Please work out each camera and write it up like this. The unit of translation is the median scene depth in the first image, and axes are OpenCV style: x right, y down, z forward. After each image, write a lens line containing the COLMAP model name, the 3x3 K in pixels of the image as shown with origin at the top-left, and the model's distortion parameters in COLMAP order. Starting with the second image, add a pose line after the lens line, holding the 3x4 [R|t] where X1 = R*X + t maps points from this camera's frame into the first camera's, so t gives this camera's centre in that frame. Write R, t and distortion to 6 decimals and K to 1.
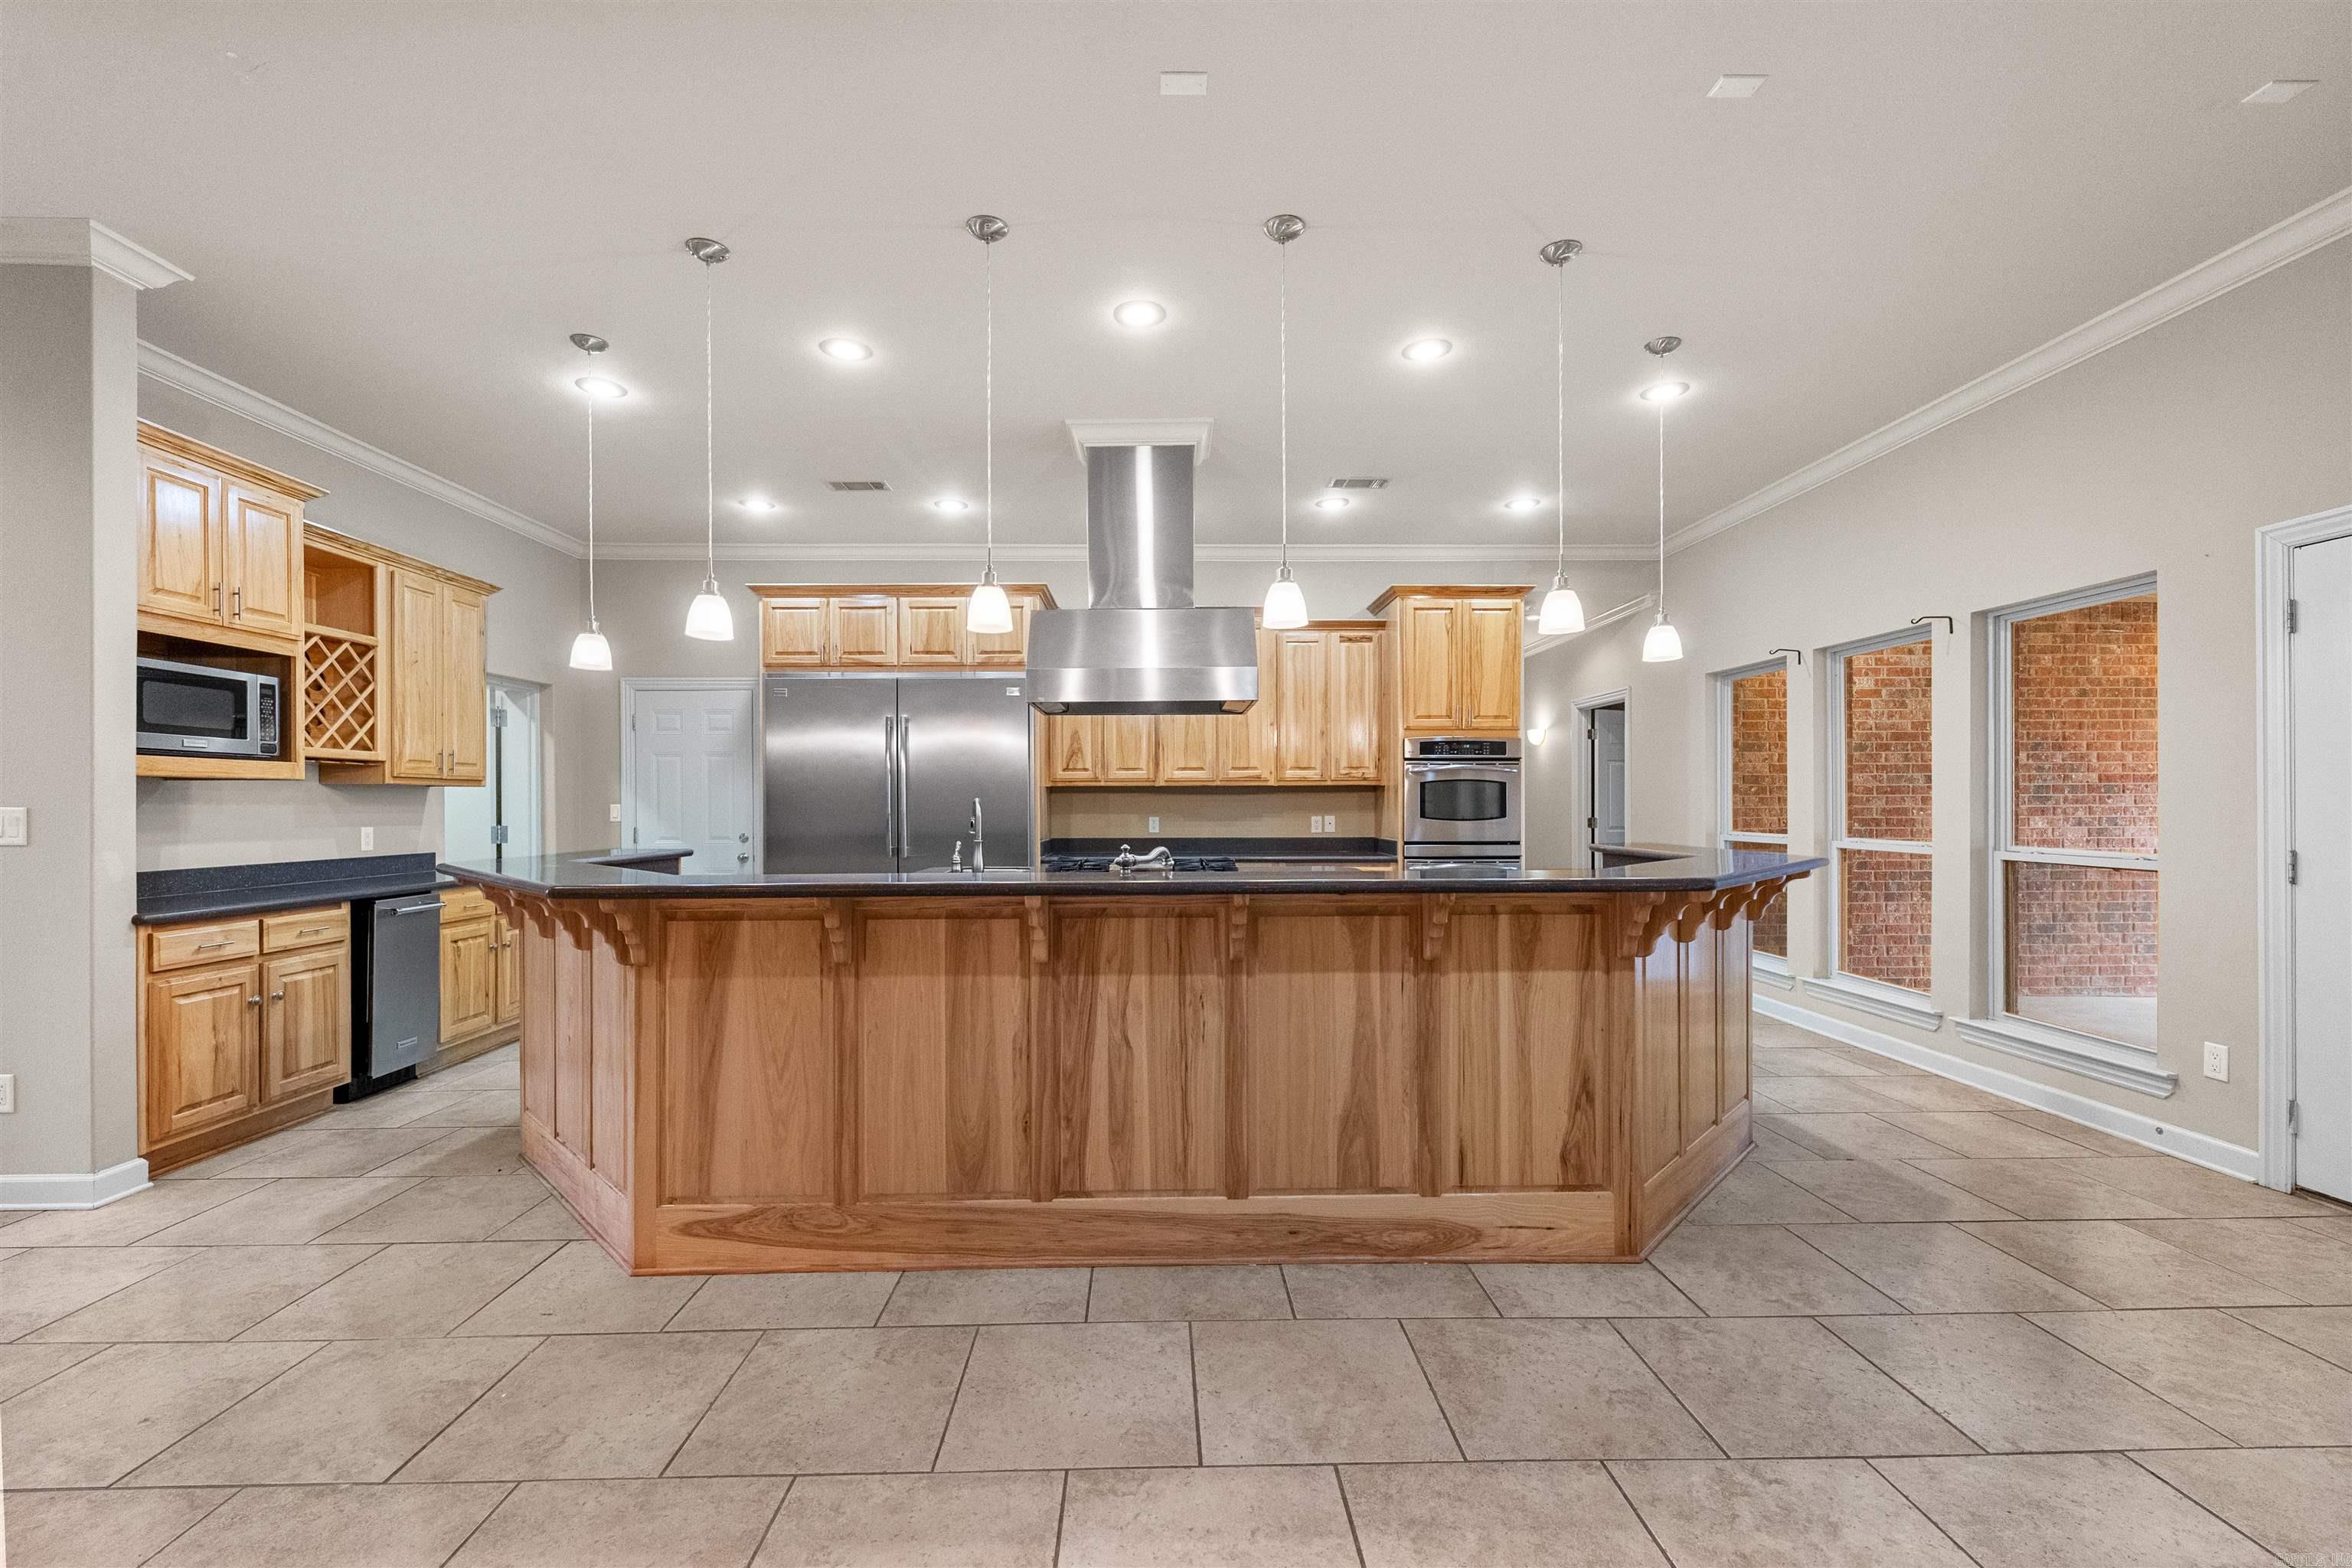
lens RADIAL K [[962.0, 0, 1166.0], [0, 962.0, 806.1], [0, 0, 1]] dist [0.007705, -0.003415]
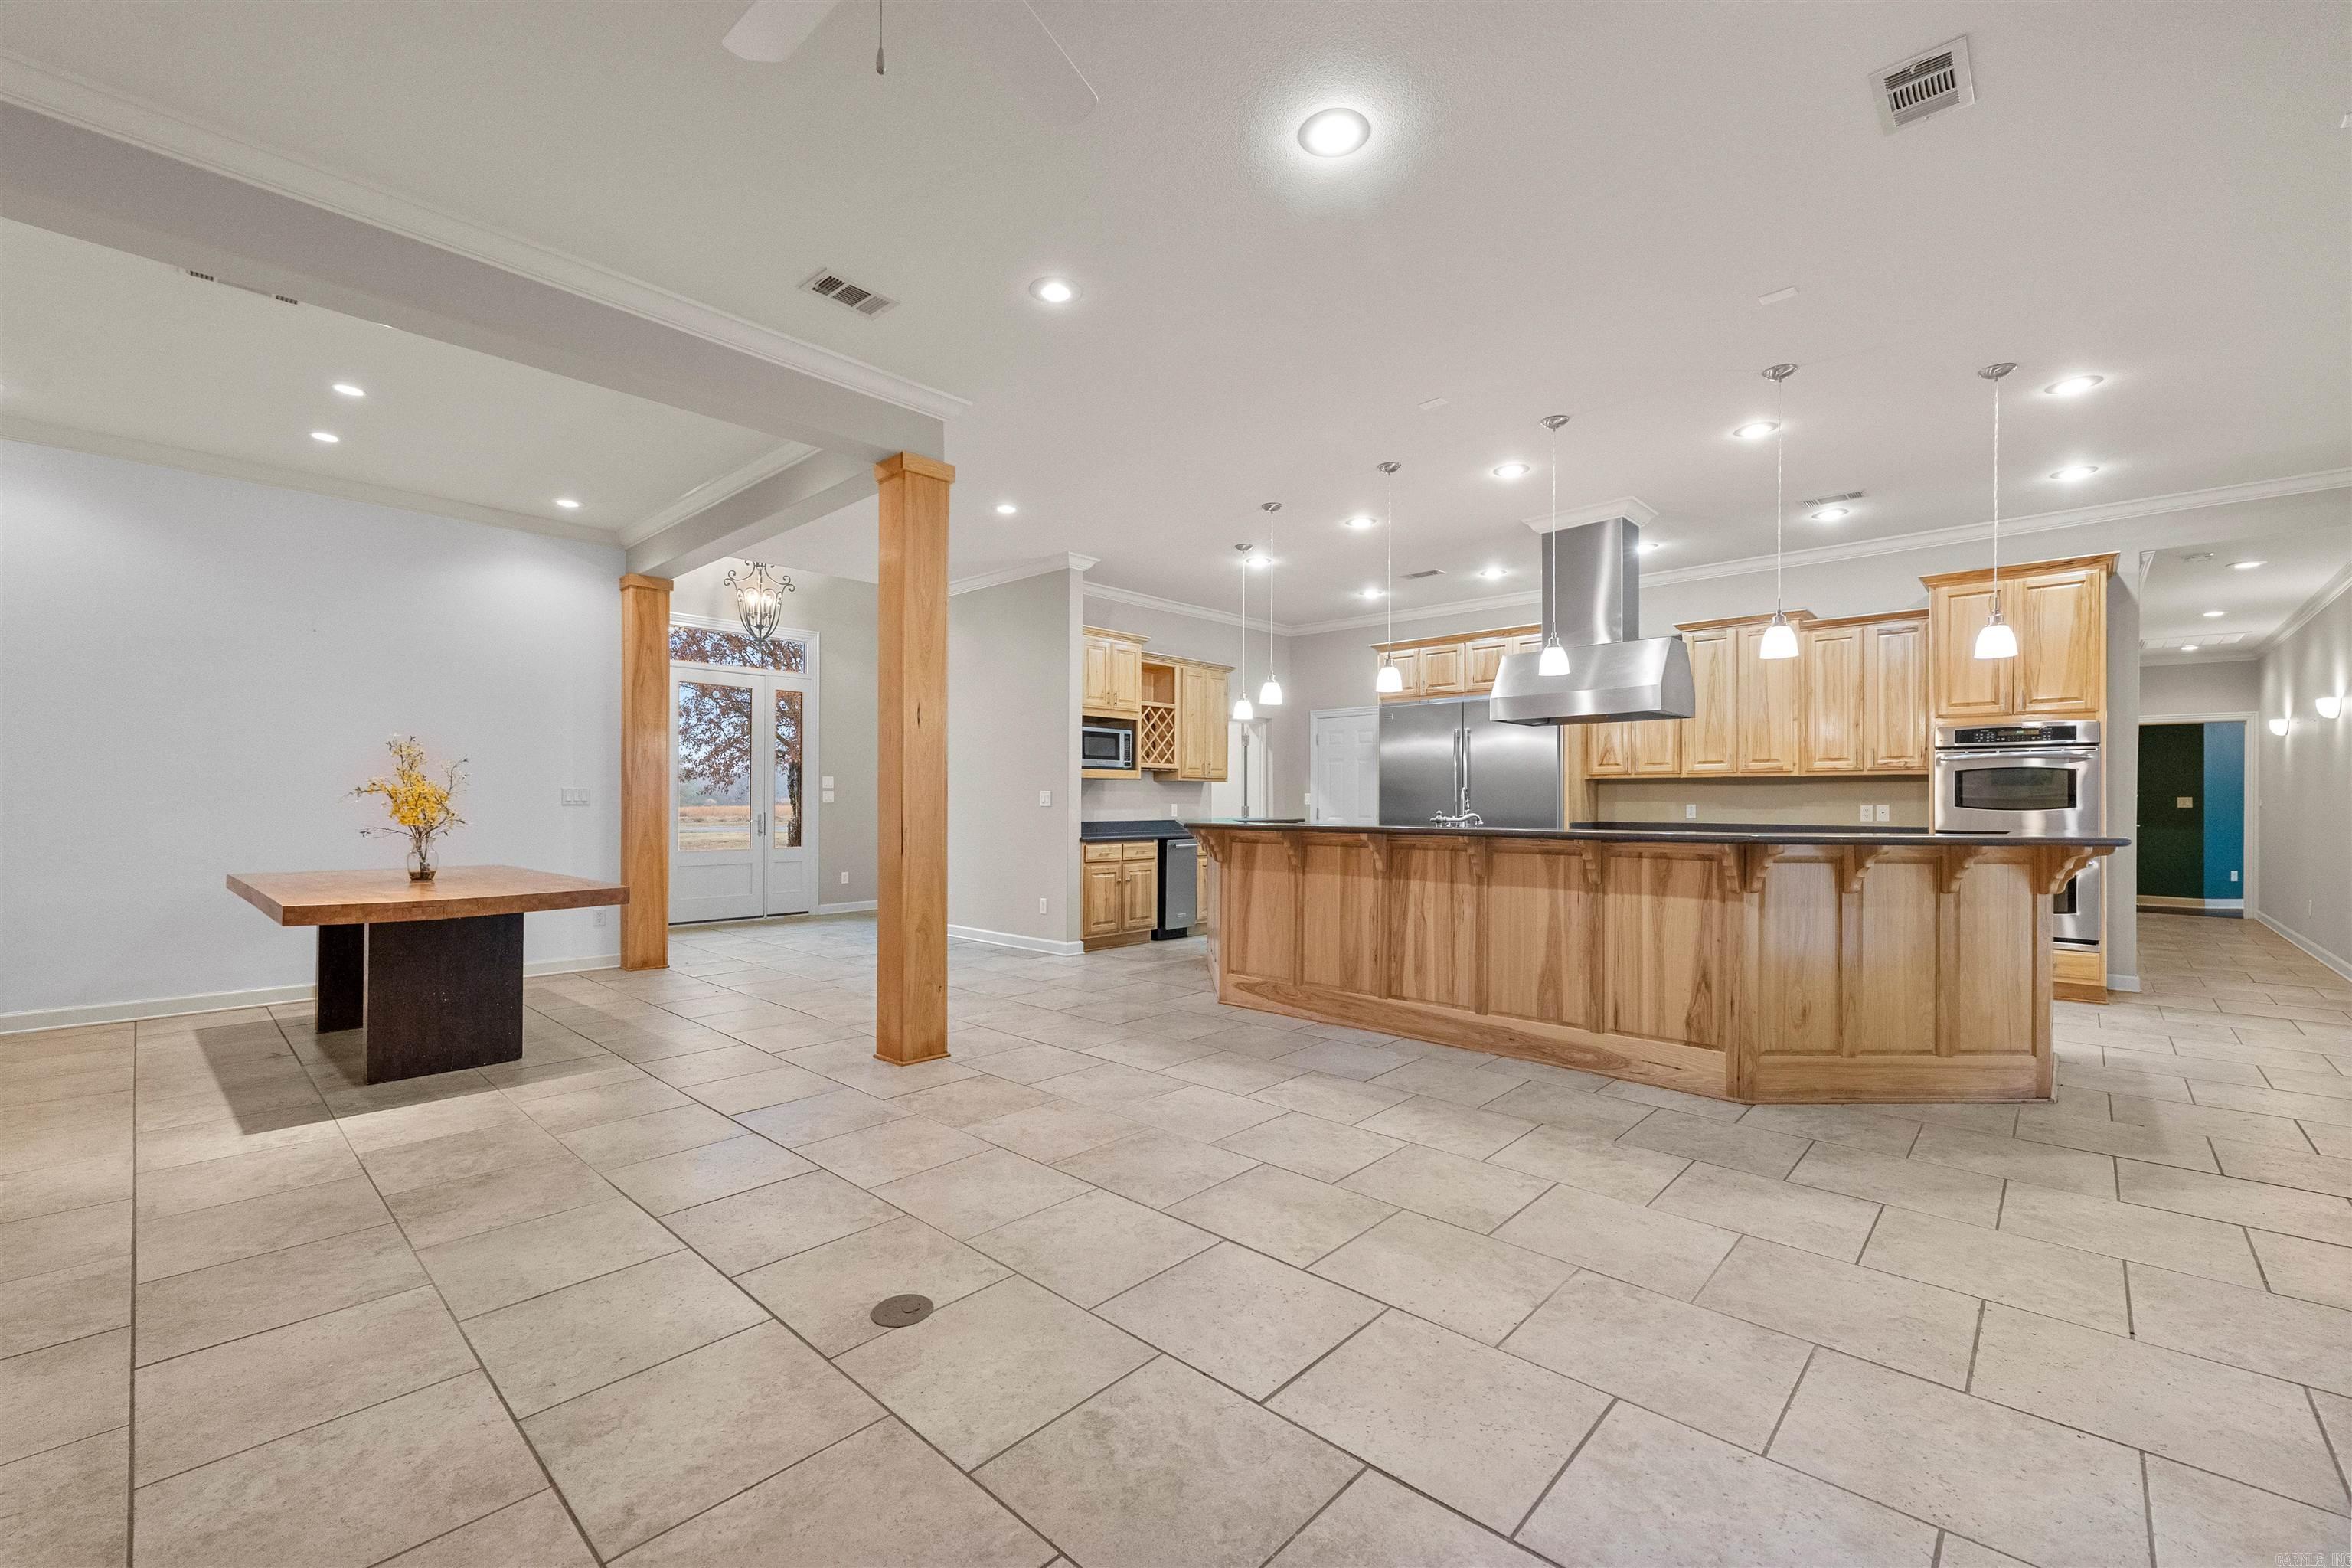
lens RADIAL K [[962.0, 0, 1170.4], [0, 962.0, 791.7], [0, 0, 1]] dist [0.007705, -0.003415]
pose [[0.714765, -0.000397, -0.699364, 0.618429], [-0.007111, 0.999944, -0.007835, 0.016190], [0.699328, 0.010573, 0.714722, -0.444214]]
